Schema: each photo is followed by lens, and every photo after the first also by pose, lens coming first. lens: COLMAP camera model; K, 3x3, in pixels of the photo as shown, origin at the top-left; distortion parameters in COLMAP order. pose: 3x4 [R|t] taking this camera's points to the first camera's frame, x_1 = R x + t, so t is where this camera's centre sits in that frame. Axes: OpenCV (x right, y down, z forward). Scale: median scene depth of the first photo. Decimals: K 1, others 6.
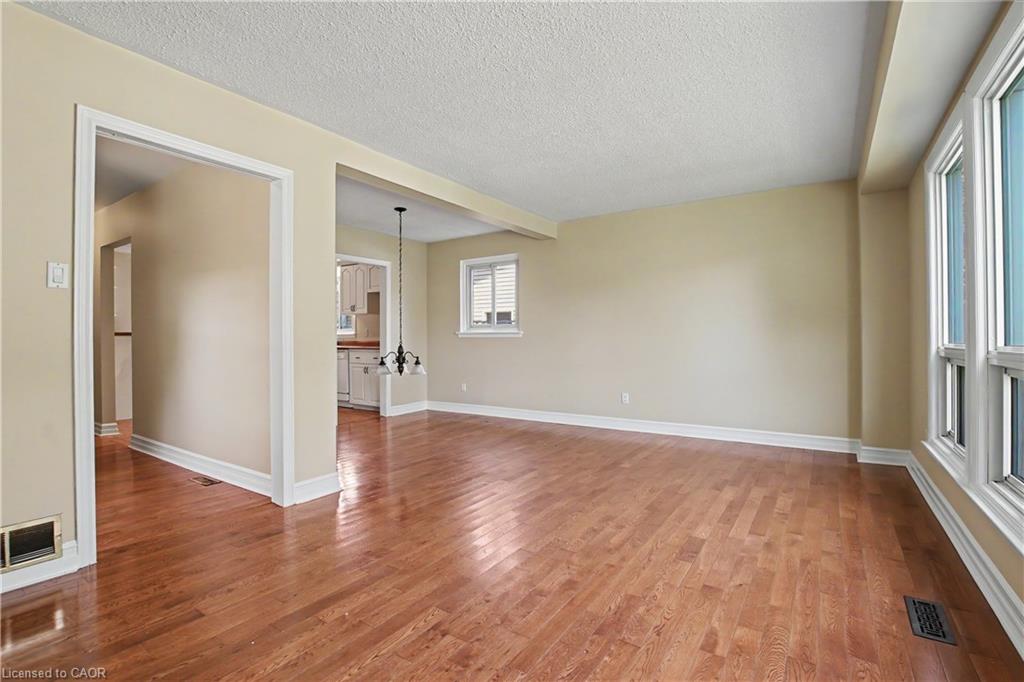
lens RADIAL K [[477.9, 0, 514.9], [0, 477.9, 339.6], [0, 0, 1]] dist [-0.031508, 0.004800]
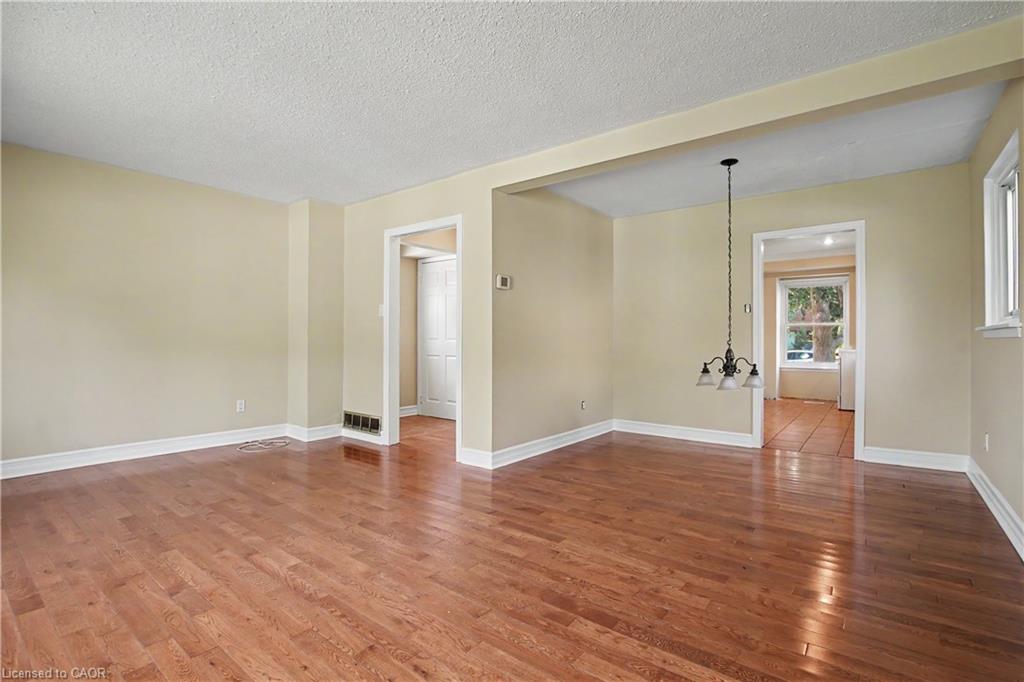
lens RADIAL K [[477.9, 0, 514.4], [0, 477.9, 340.9], [0, 0, 1]] dist [-0.031508, 0.004800]
pose [[-0.070983, 0.005077, -0.997465, 0.680399], [-0.004971, 0.999973, 0.005444, -0.002393], [0.997465, 0.005345, -0.070956, 0.972505]]
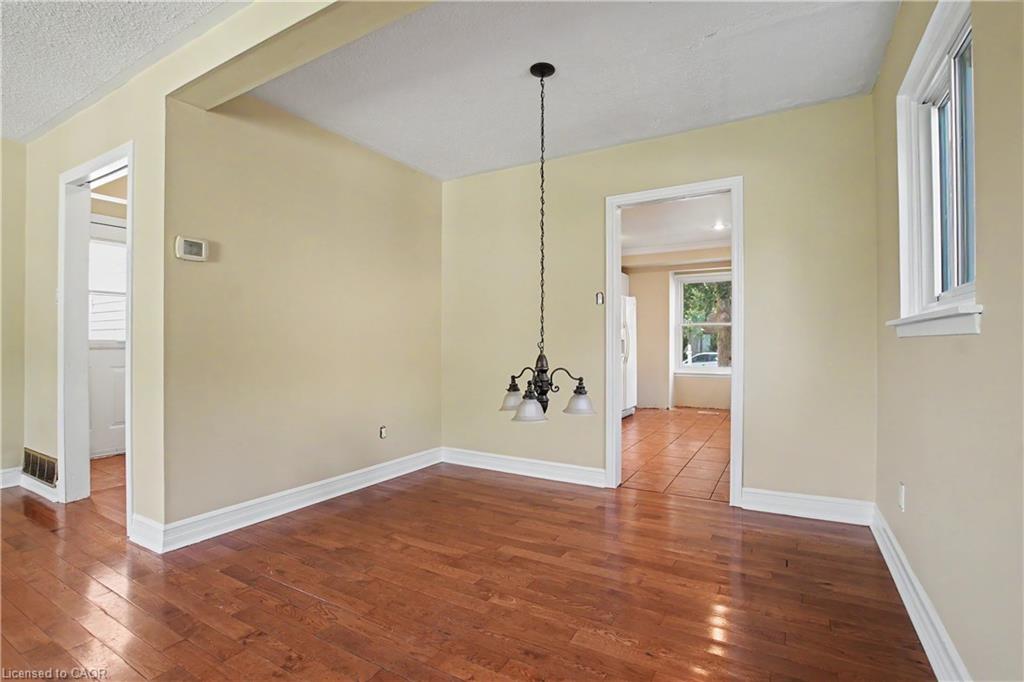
lens RADIAL K [[477.9, 0, 513.1], [0, 477.9, 344.4], [0, 0, 1]] dist [-0.031508, 0.004800]
pose [[0.062589, 0.006576, -0.998018, 0.313010], [-0.003647, 0.999973, 0.006360, -0.000584], [0.998033, 0.003242, 0.062611, 1.265586]]
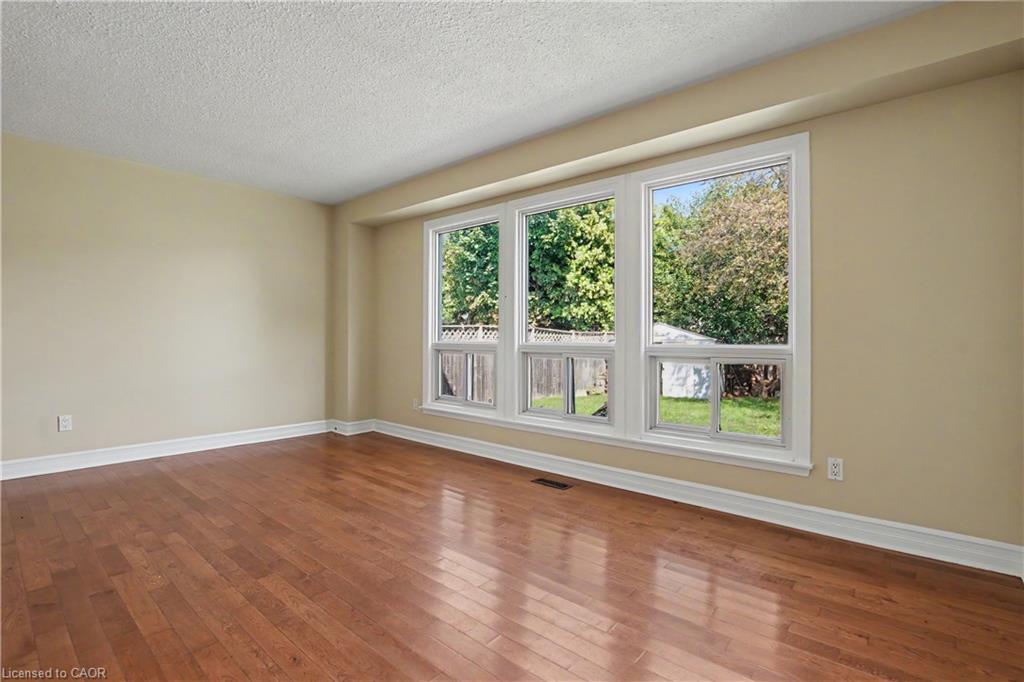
lens RADIAL K [[477.9, 0, 522.5], [0, 477.9, 339.6], [0, 0, 1]] dist [-0.031508, 0.004800]
pose [[0.108523, 0.006168, 0.994075, -0.478596], [-0.005323, 0.999970, -0.005623, 0.008939], [-0.994080, -0.004682, 0.108552, 0.403343]]
